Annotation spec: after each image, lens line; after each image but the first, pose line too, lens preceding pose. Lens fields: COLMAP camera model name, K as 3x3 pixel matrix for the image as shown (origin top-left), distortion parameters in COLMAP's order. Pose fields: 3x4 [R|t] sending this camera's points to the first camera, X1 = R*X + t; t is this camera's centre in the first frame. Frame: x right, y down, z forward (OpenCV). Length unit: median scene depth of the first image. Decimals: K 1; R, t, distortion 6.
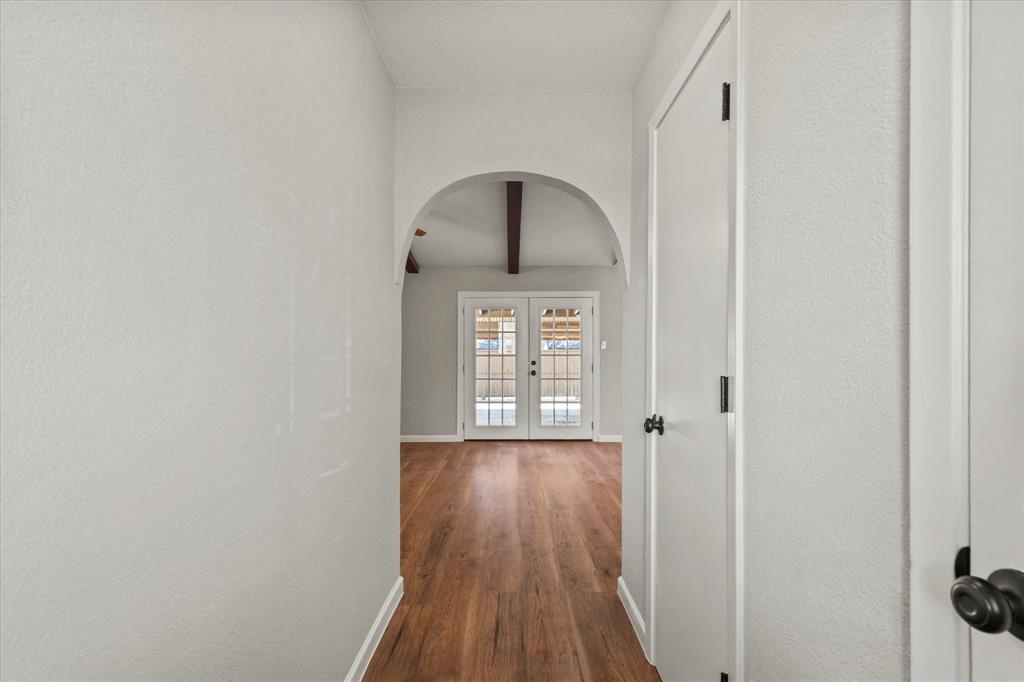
lens RADIAL K [[468.6, 0, 507.5], [0, 468.6, 347.5], [0, 0, 1]] dist [0.002393, -0.000153]
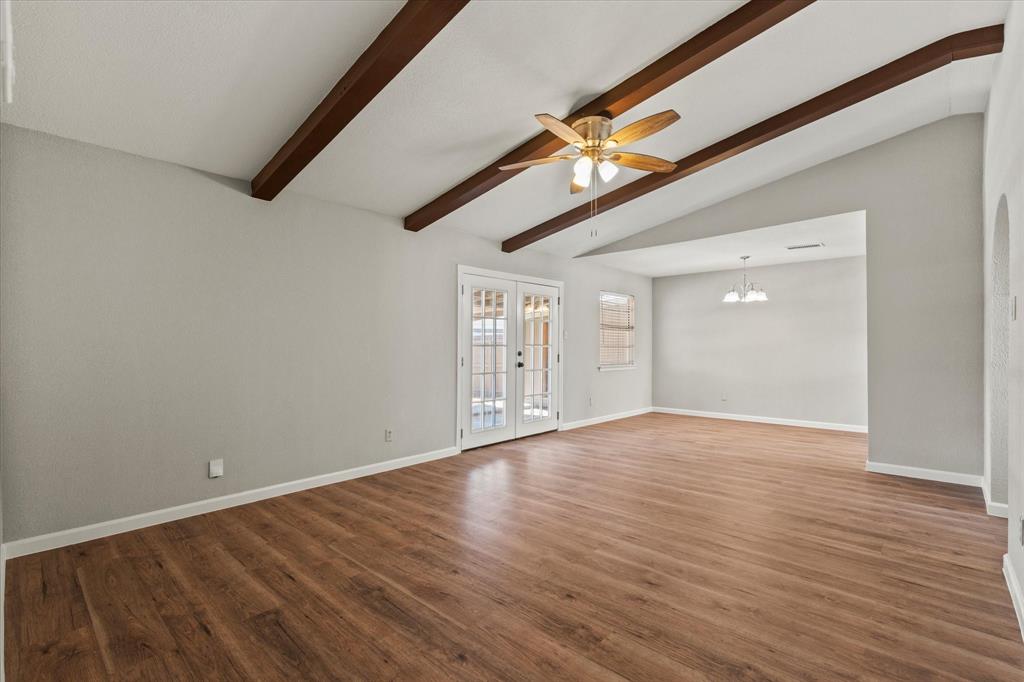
lens RADIAL K [[465.6, 0, 512.0], [0, 465.6, 341.0], [0, 0, 1]] dist [0.009650, -0.000533]
pose [[0.671428, 0.008537, 0.741020, -0.627652], [-0.008532, 0.999956, -0.003788, 0.012001], [-0.741020, -0.003779, 0.671472, 0.404364]]
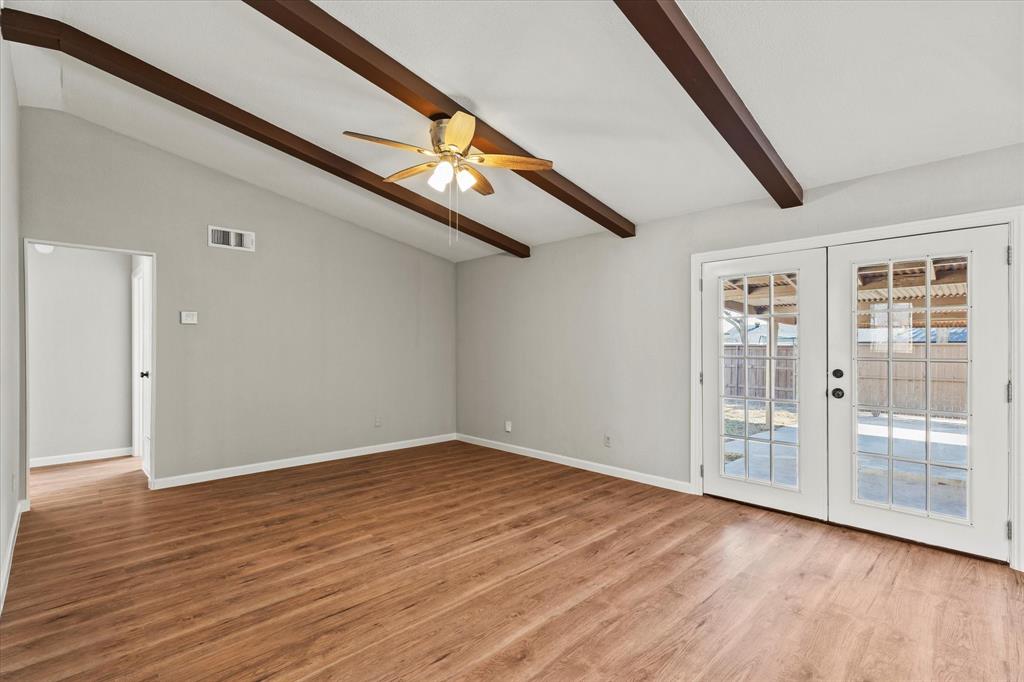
lens RADIAL K [[465.6, 0, 512.0], [0, 465.6, 341.0], [0, 0, 1]] dist [0.009650, -0.000533]
pose [[0.703377, -0.006519, -0.710787, 0.169225], [0.007496, 0.999970, -0.001753, -0.004348], [0.710778, -0.004095, 0.703405, 0.389747]]
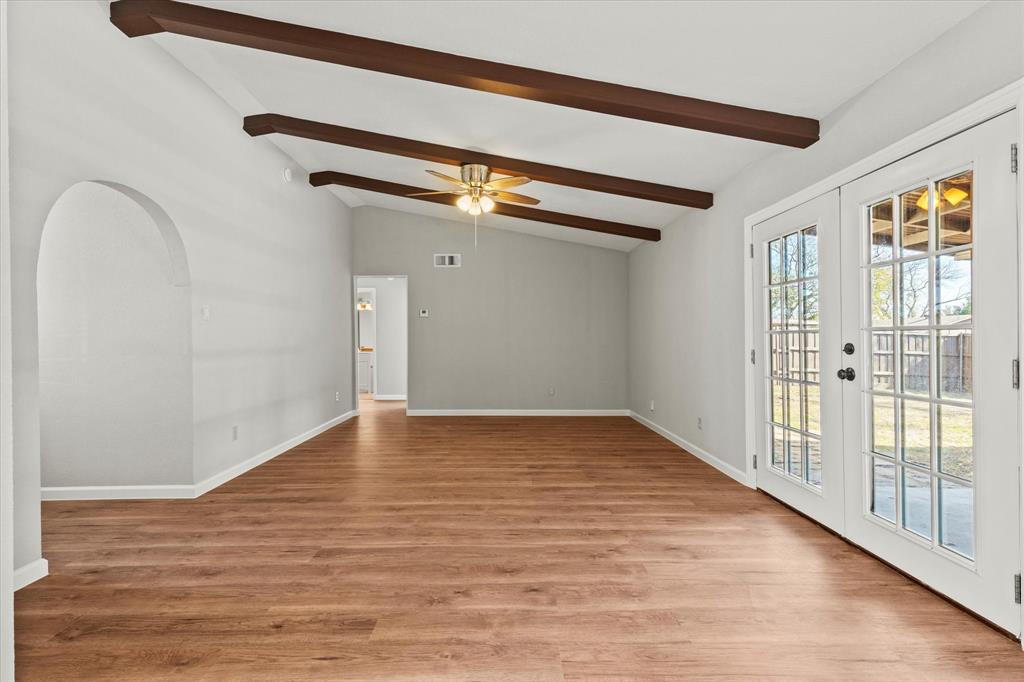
lens RADIAL K [[465.6, 0, 512.0], [0, 465.6, 341.0], [0, 0, 1]] dist [0.009650, -0.000533]
pose [[0.019840, 0.005452, -0.999788, 0.446063], [0.018586, 0.999810, 0.005821, 0.018739], [0.999630, -0.018697, 0.019735, 0.710252]]
